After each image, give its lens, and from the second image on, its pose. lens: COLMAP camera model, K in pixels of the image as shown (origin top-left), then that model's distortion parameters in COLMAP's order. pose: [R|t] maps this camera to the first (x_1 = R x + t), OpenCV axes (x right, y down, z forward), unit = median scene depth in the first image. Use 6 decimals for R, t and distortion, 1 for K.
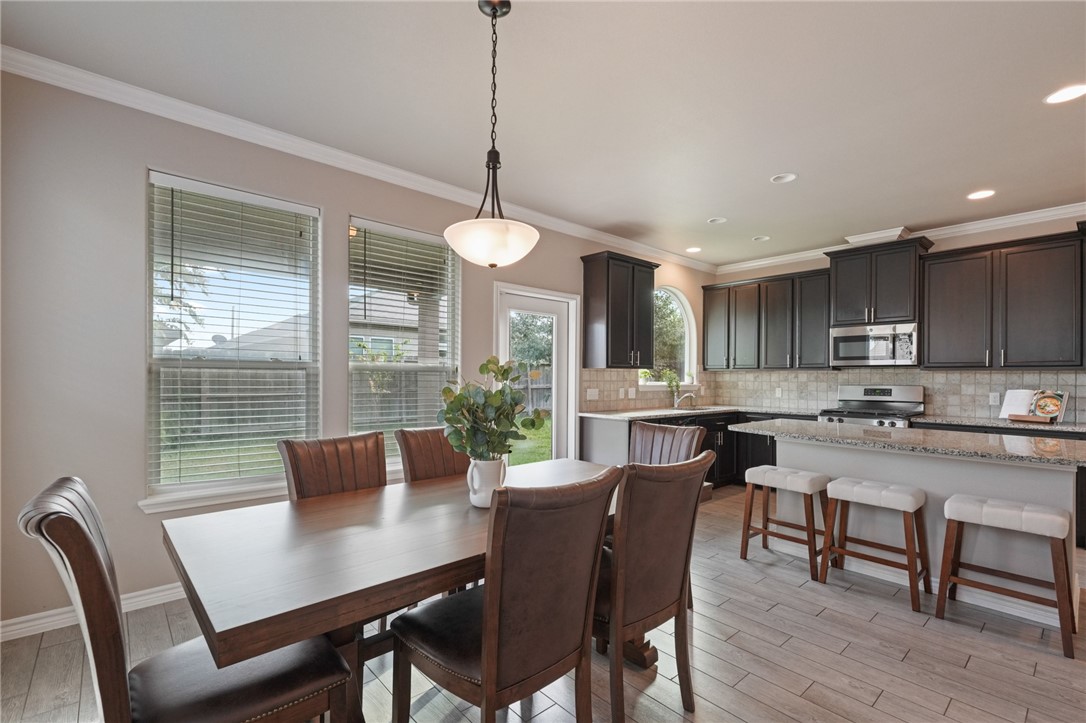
lens RADIAL K [[487.2, 0, 546.0], [0, 487.2, 374.3], [0, 0, 1]] dist [0.003982, 0.000242]
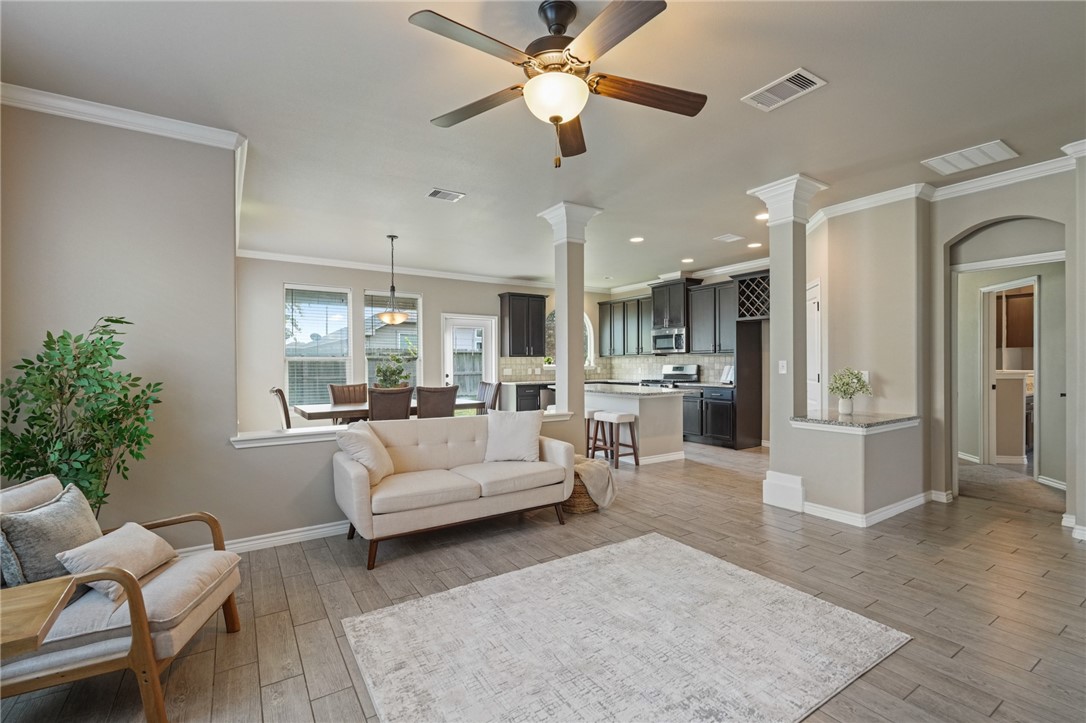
lens RADIAL K [[486.6, 0, 543.0], [0, 486.6, 361.5], [0, 0, 1]] dist [0.002592, 0.000188]
pose [[0.987765, -0.013769, -0.155342, 0.485054], [0.013731, 0.999905, -0.001319, 0.007868], [0.155345, -0.000830, 0.987860, -0.699127]]
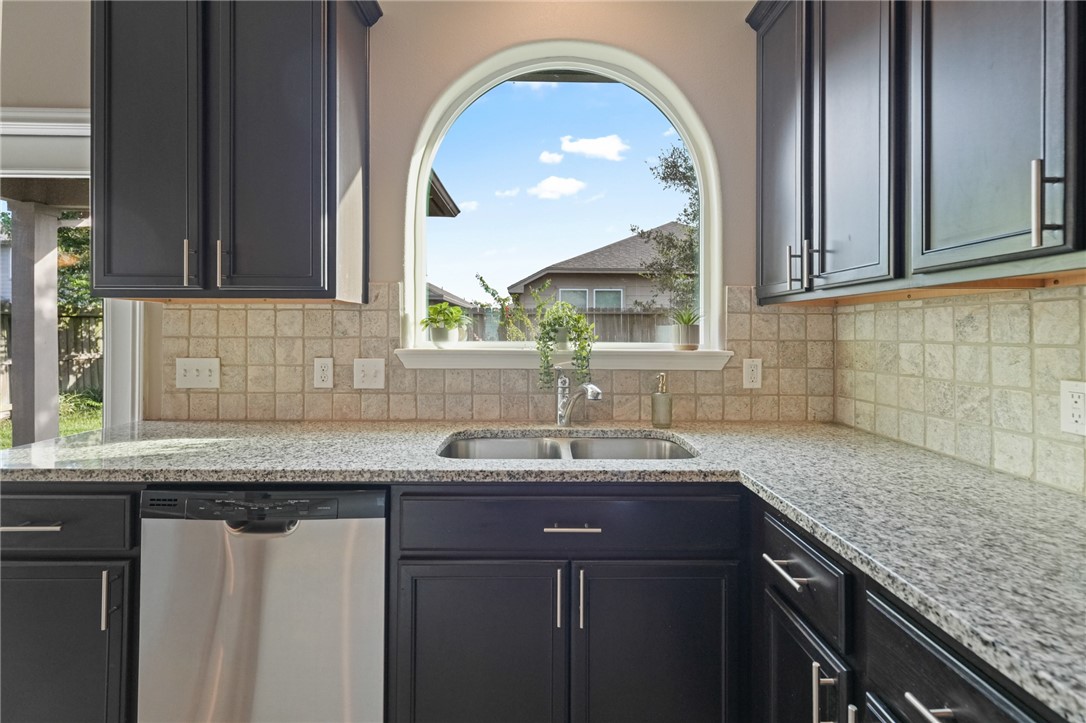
lens RADIAL K [[491.9, 0, 544.5], [0, 491.9, 330.1], [0, 0, 1]] dist [0.001821, -0.000151]
pose [[0.760115, -0.007695, -0.649743, 0.525188], [0.003172, 0.999962, -0.008133, 0.012271], [0.649781, 0.004121, 0.760110, 0.872192]]
